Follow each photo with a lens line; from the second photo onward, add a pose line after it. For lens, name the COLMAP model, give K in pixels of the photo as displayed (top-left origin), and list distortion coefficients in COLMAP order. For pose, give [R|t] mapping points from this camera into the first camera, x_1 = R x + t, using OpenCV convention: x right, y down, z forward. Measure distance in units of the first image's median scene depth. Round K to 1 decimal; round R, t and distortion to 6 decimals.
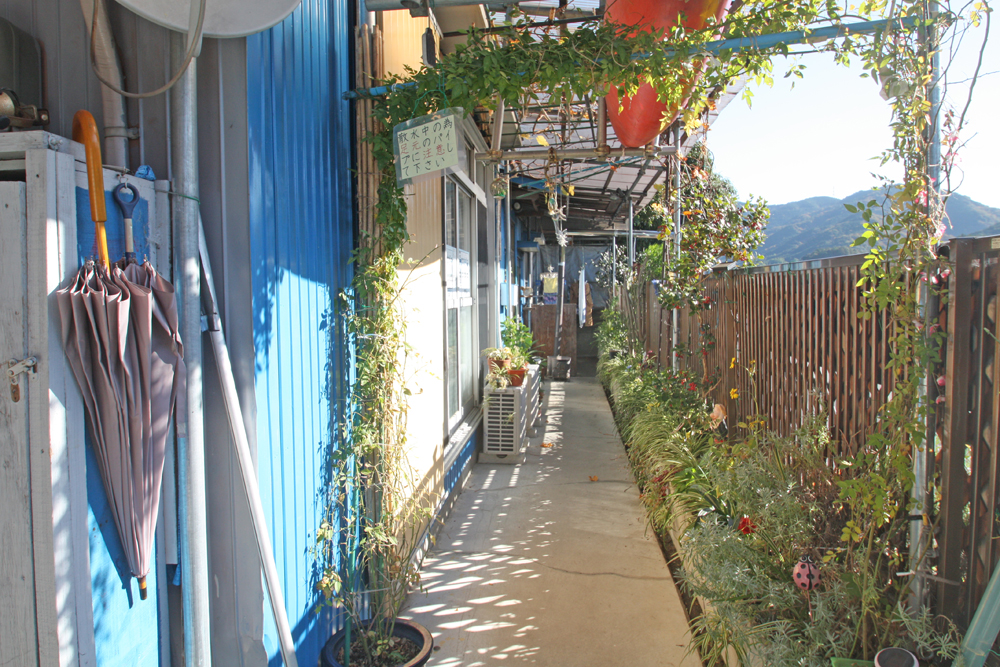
lens RADIAL K [[649.8, 0, 500.3], [0, 649.8, 331.3], [0, 0, 1]] dist [-0.004197, -0.000402]
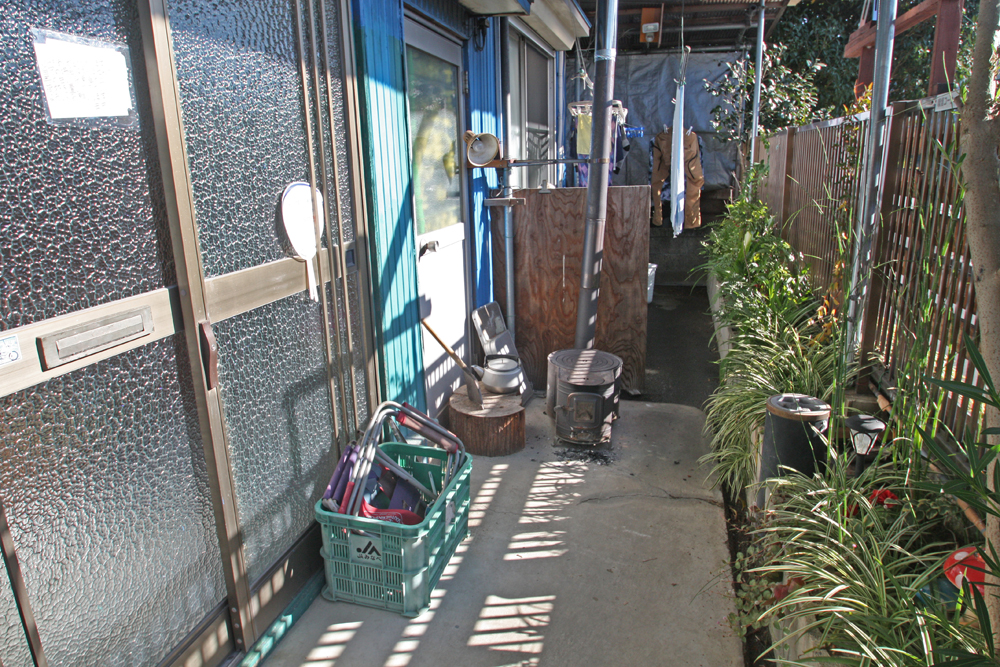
lens RADIAL K [[649.8, 0, 500.8], [0, 649.8, 330.8], [0, 0, 1]] dist [-0.004197, -0.000402]
pose [[0.989198, 0.025808, -0.144298, 0.072332], [0.002257, 0.981581, 0.191031, -0.025796], [0.146570, -0.189293, 0.970920, 0.526696]]
